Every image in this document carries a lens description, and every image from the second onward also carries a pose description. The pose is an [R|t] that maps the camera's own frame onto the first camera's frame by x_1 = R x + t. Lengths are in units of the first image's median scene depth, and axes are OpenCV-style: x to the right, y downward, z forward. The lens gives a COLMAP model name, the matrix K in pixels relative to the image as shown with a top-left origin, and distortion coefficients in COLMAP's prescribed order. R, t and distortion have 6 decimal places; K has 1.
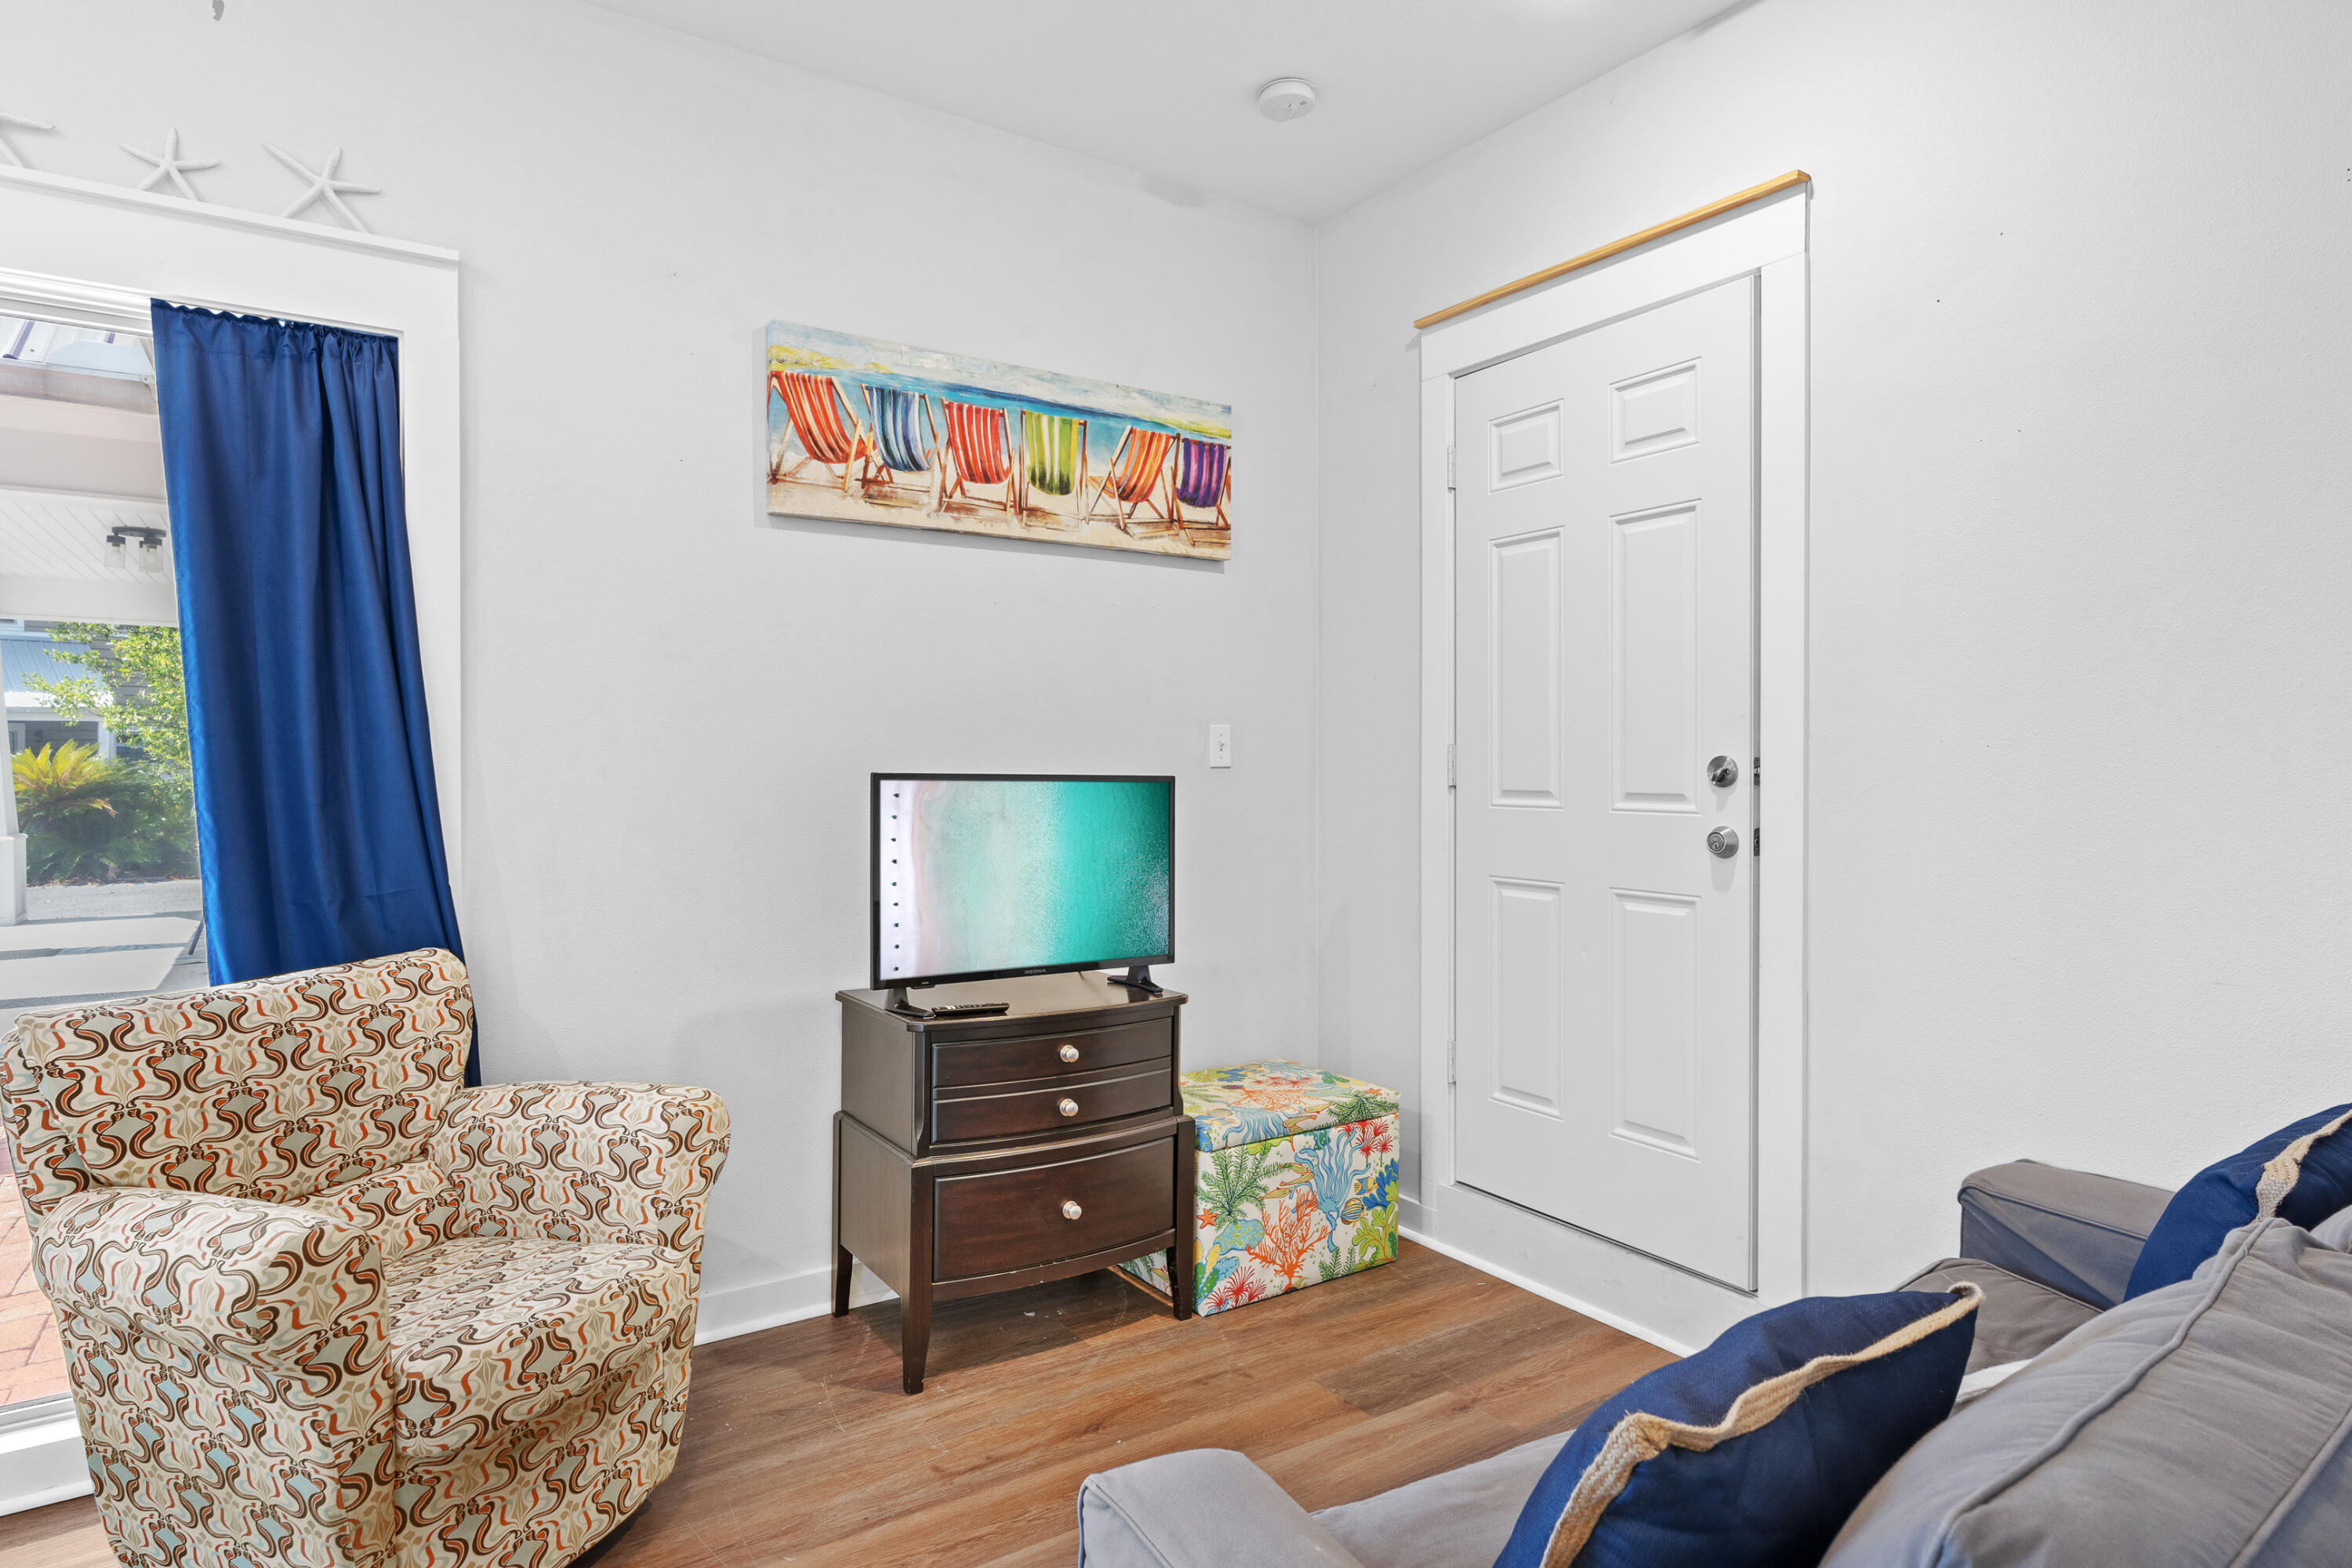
lens RADIAL K [[1279.0, 0, 1170.9], [0, 1279.0, 774.4], [0, 0, 1]] dist [-0.011968, 0.001881]
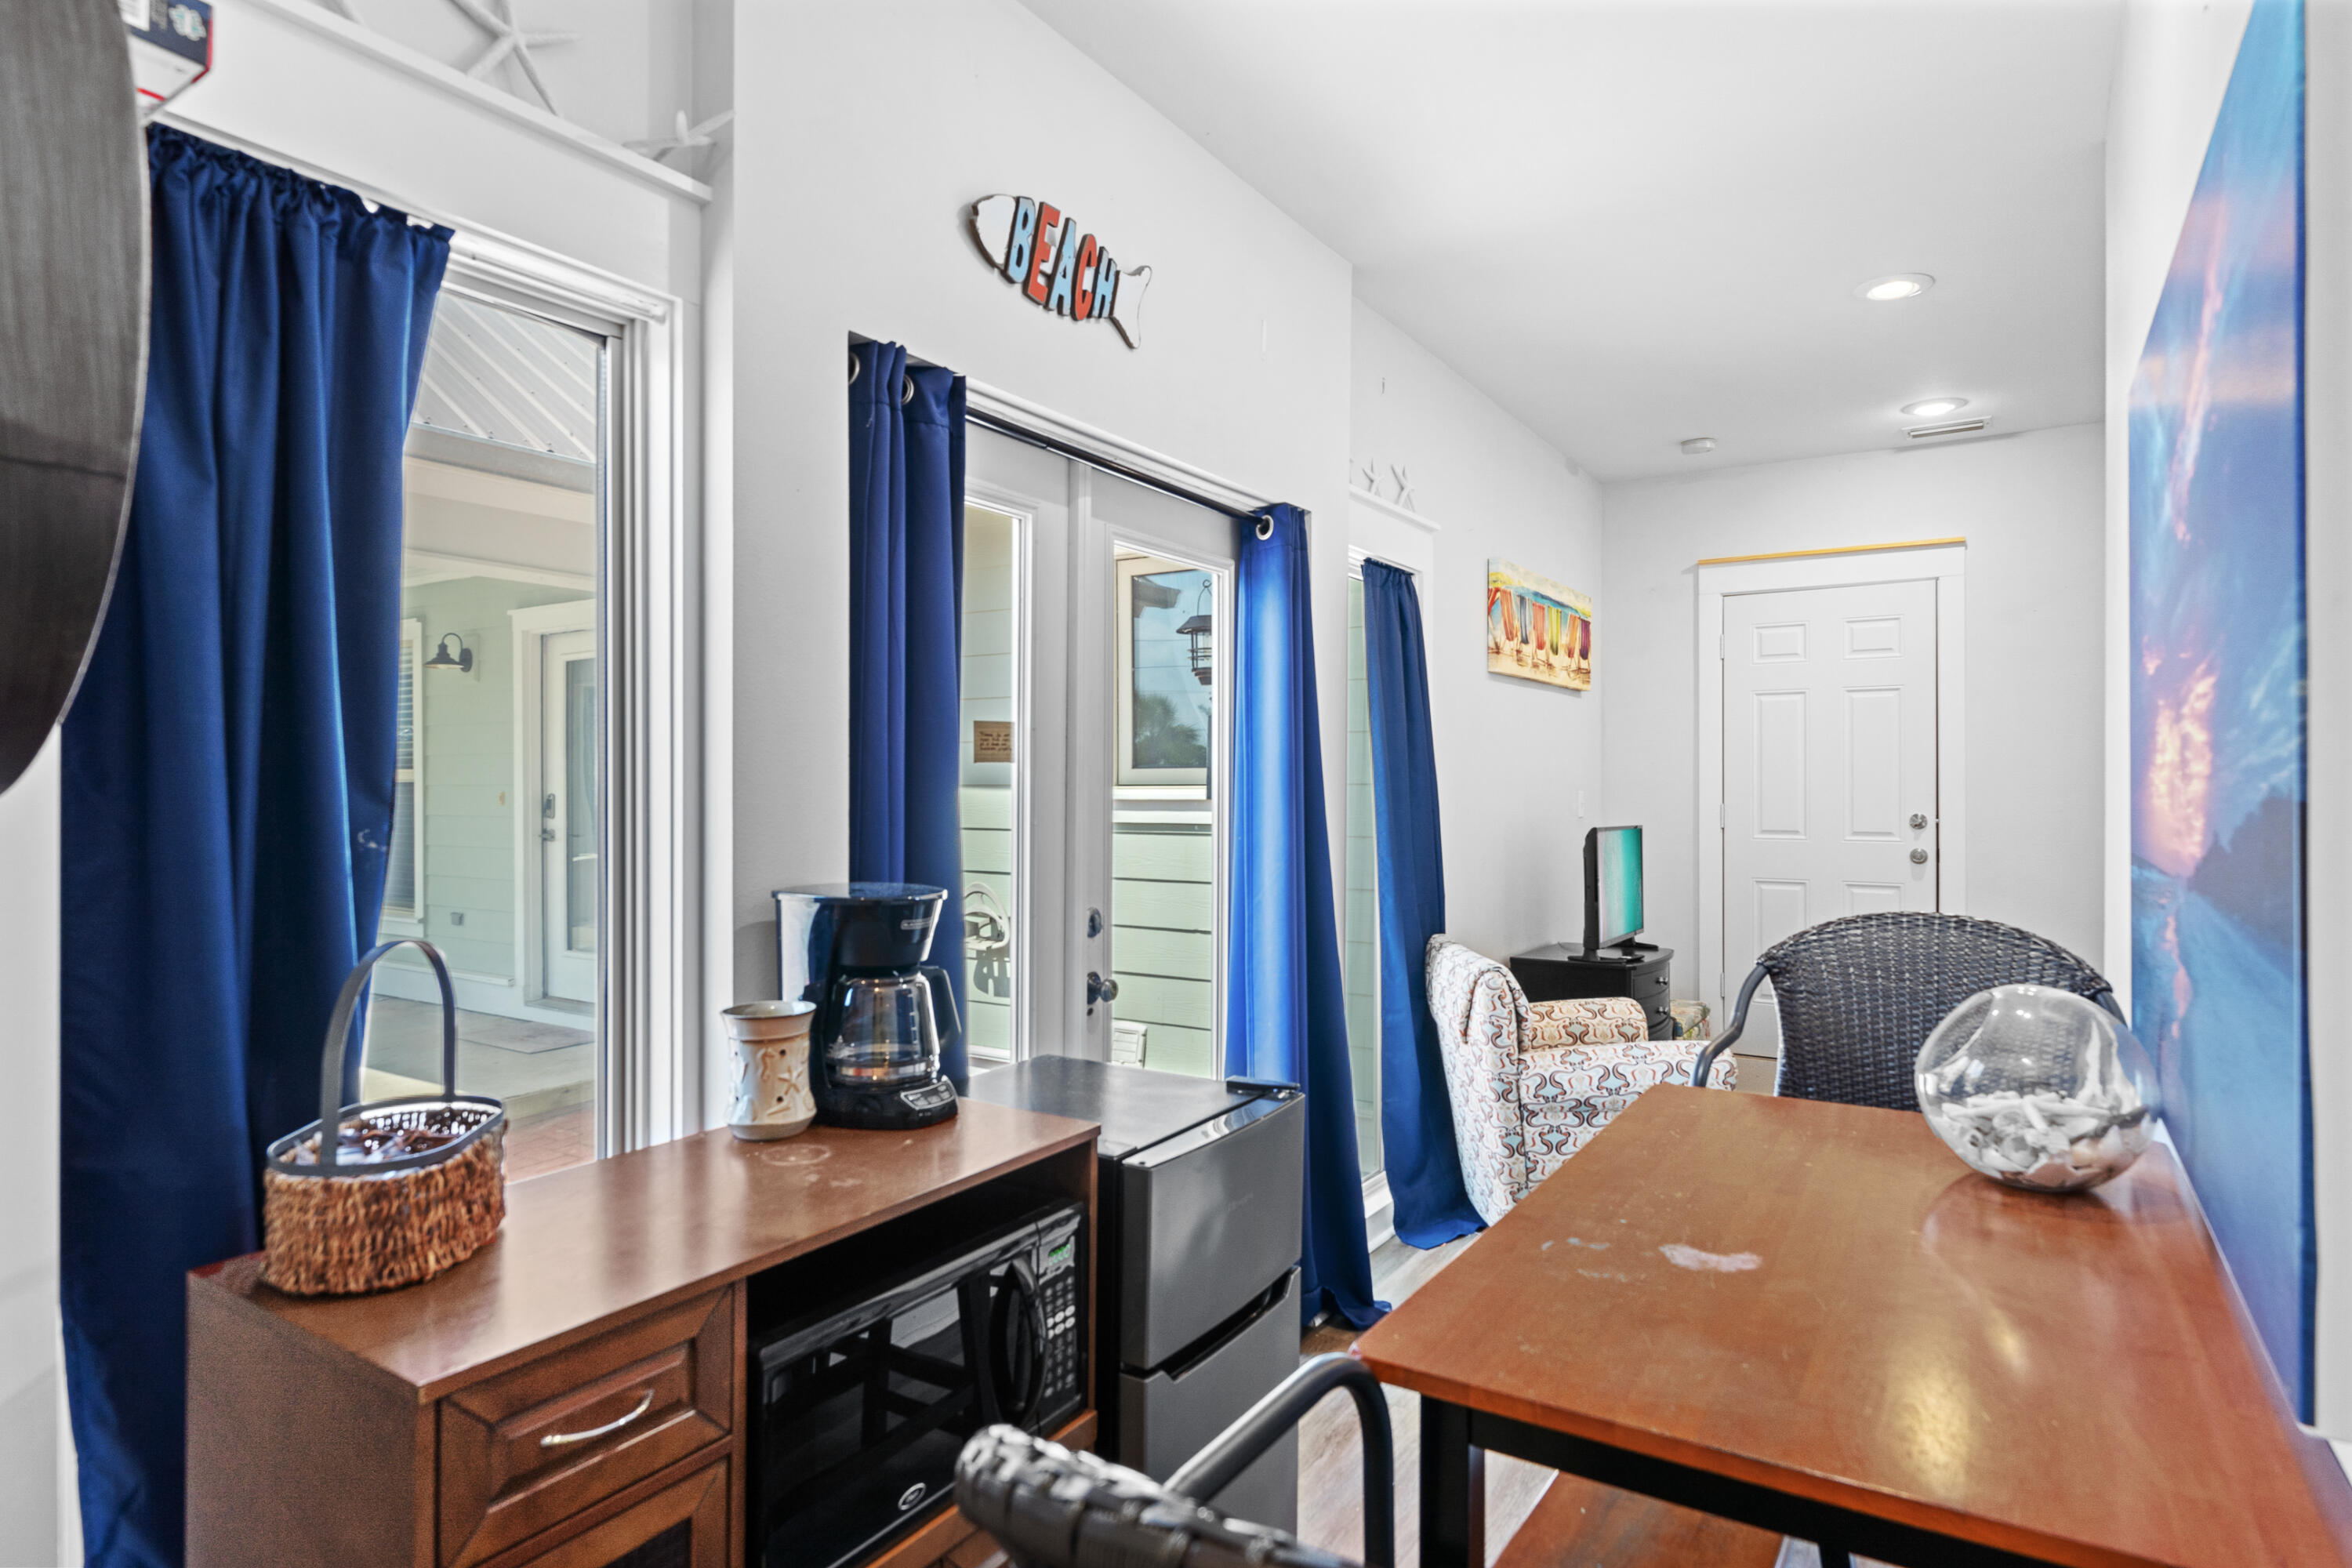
lens RADIAL K [[1279.0, 0, 1172.5], [0, 1279.0, 783.5], [0, 0, 1]] dist [-0.011968, 0.001881]
pose [[0.917315, -0.000925, 0.398162, -1.318716], [0.005053, 0.999944, -0.009318, -0.044668], [-0.398131, 0.010559, 0.917268, -0.346306]]
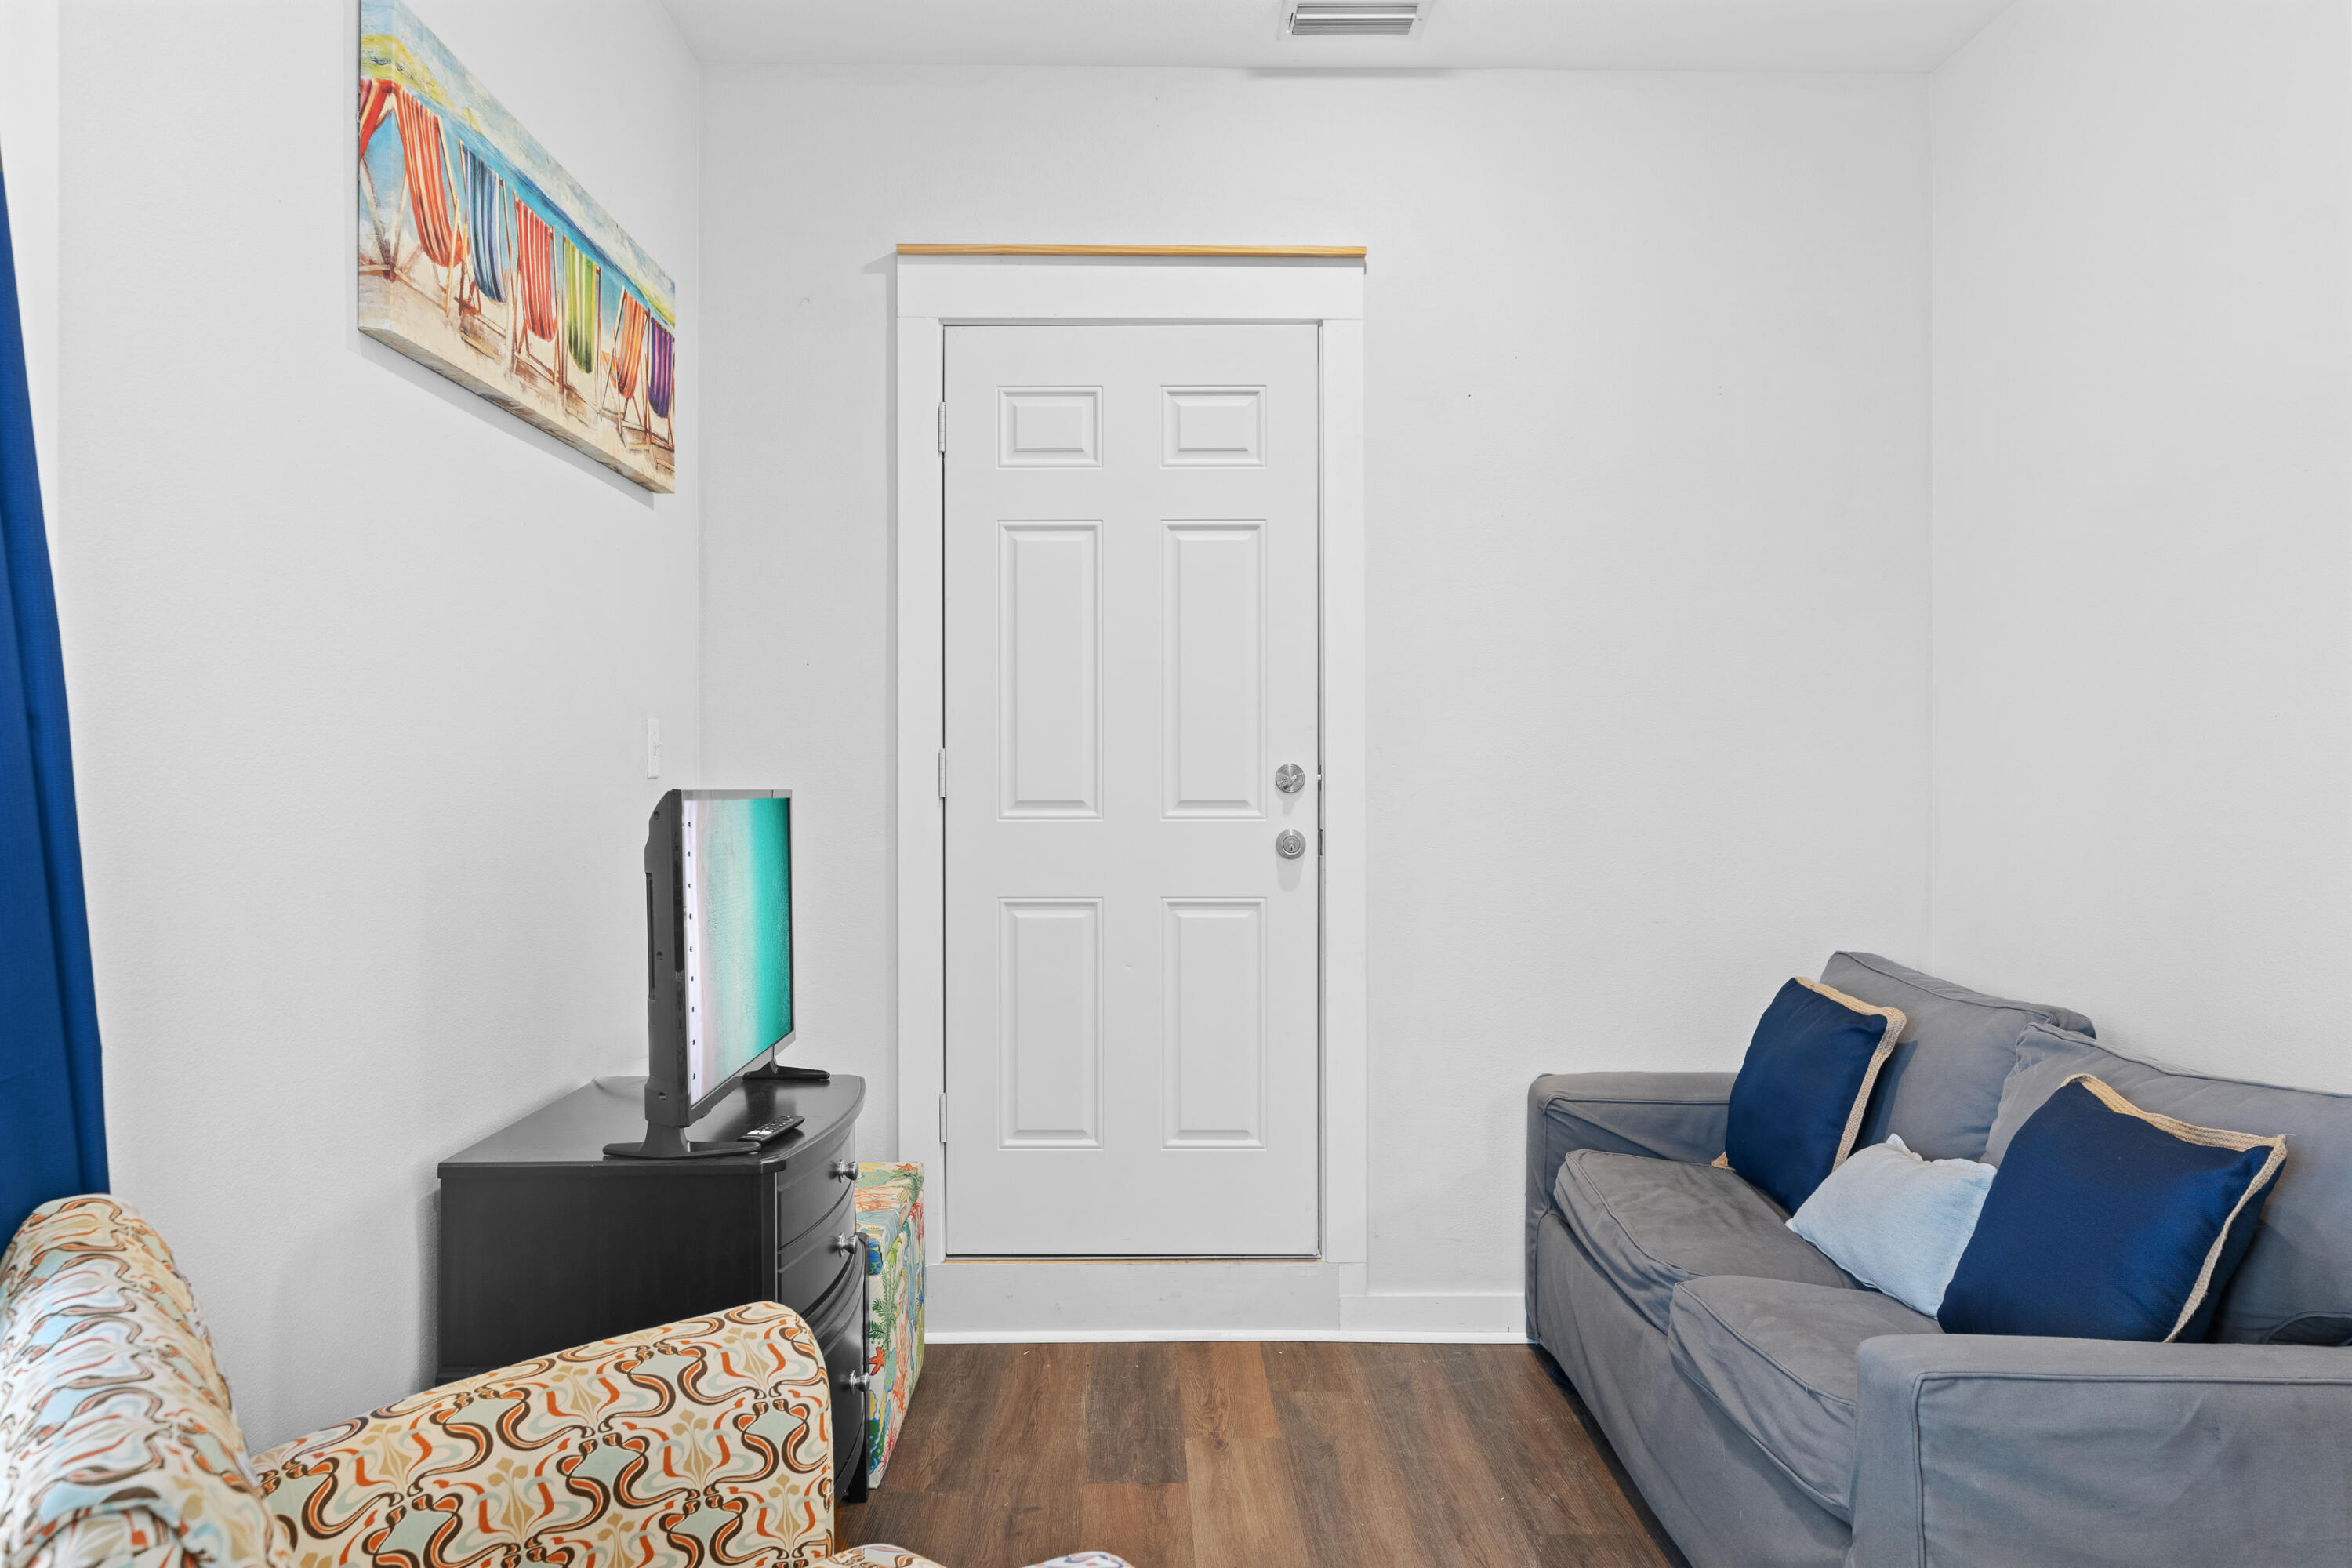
lens RADIAL K [[1653.2, 0, 1164.3], [0, 1653.2, 775.8], [0, 0, 1]] dist [-0.001740, -0.001019]
pose [[0.537981, -0.006238, 0.842934, -0.718923], [0.009282, 0.999956, 0.001475, -0.006821], [-0.842906, 0.007031, 0.538015, 0.309726]]
